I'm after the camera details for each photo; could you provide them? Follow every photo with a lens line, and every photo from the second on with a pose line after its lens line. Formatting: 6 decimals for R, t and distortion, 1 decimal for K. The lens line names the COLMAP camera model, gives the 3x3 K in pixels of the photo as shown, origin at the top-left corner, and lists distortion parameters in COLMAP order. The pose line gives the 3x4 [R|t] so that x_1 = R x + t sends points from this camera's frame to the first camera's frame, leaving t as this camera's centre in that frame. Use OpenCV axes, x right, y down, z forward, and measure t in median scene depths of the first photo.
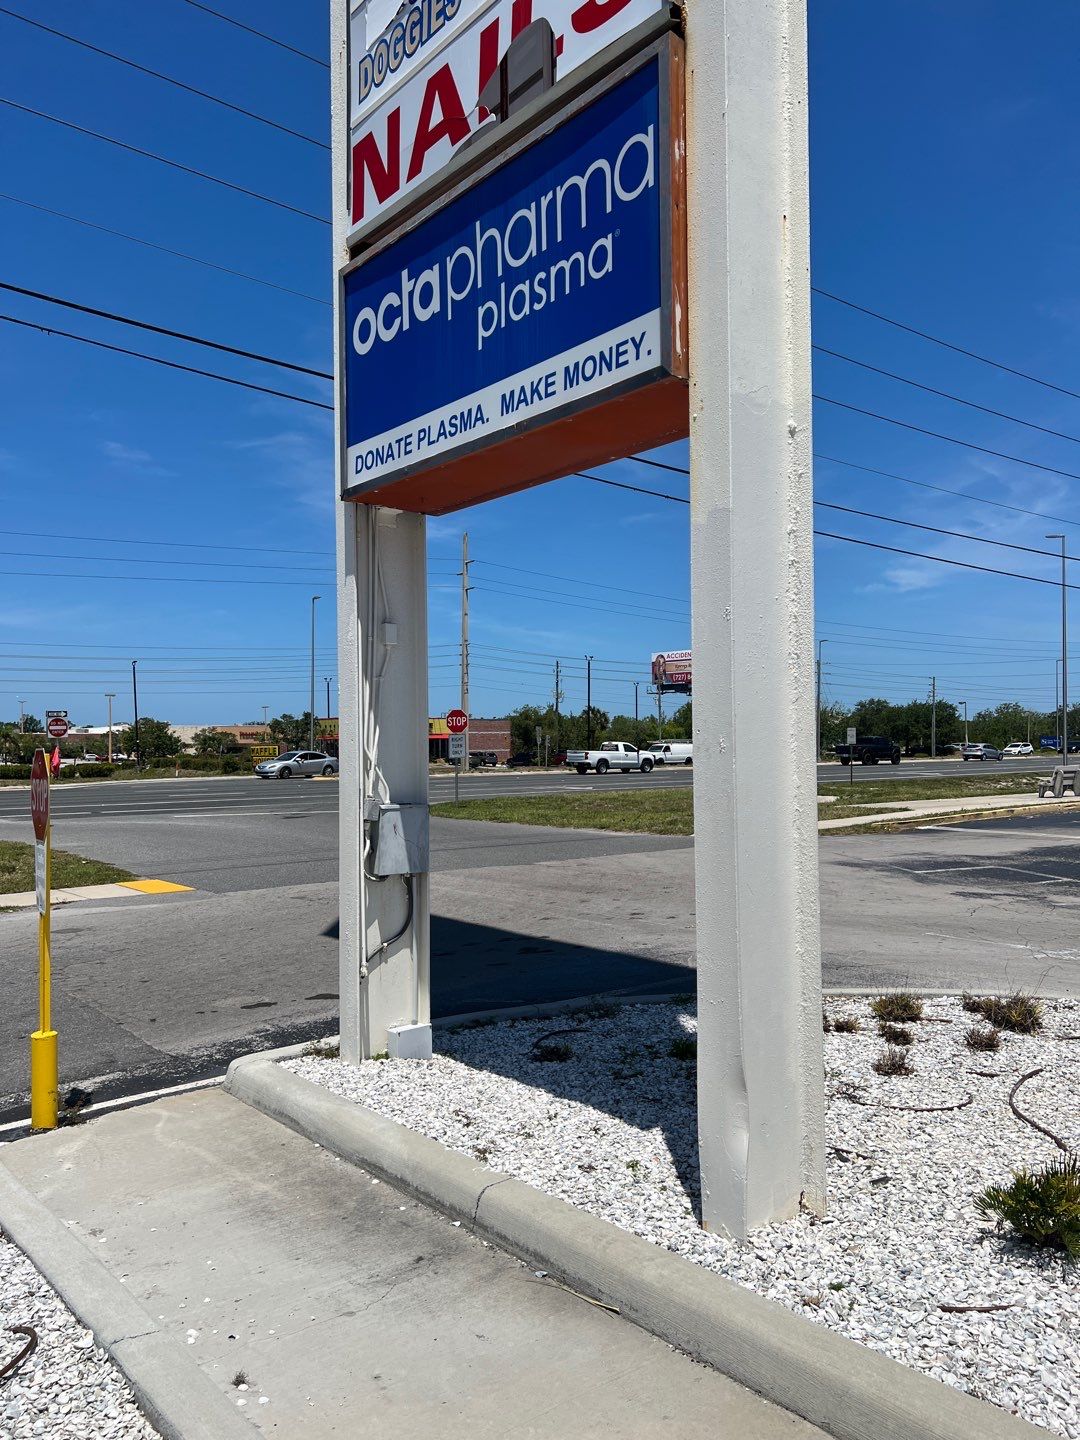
lens RADIAL K [[1096.7, 0, 540.0], [0, 1096.7, 720.0], [0, 0, 1]] dist [0.045881, 0.000900]
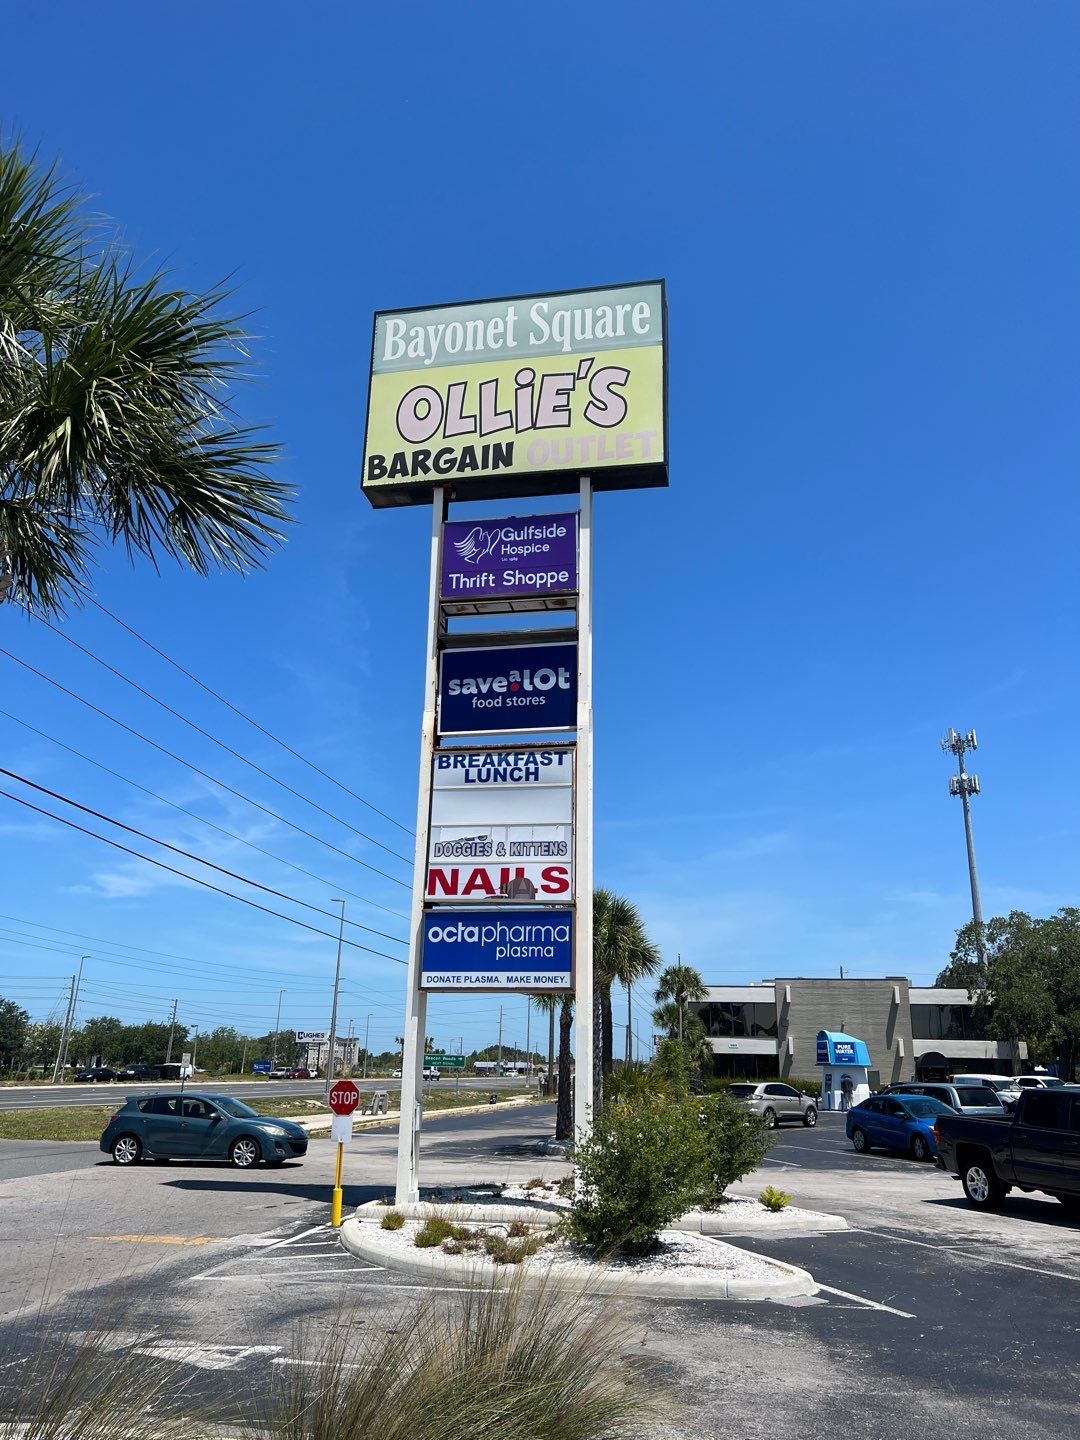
lens RADIAL K [[1096.7, 0, 540.0], [0, 1096.7, 720.0], [0, 0, 1]] dist [0.045881, 0.000900]
pose [[0.769059, 0.220902, 0.599792, -2.028949], [-0.046671, 0.955283, -0.291987, -0.053692], [-0.637471, 0.196562, 0.744979, -1.661586]]
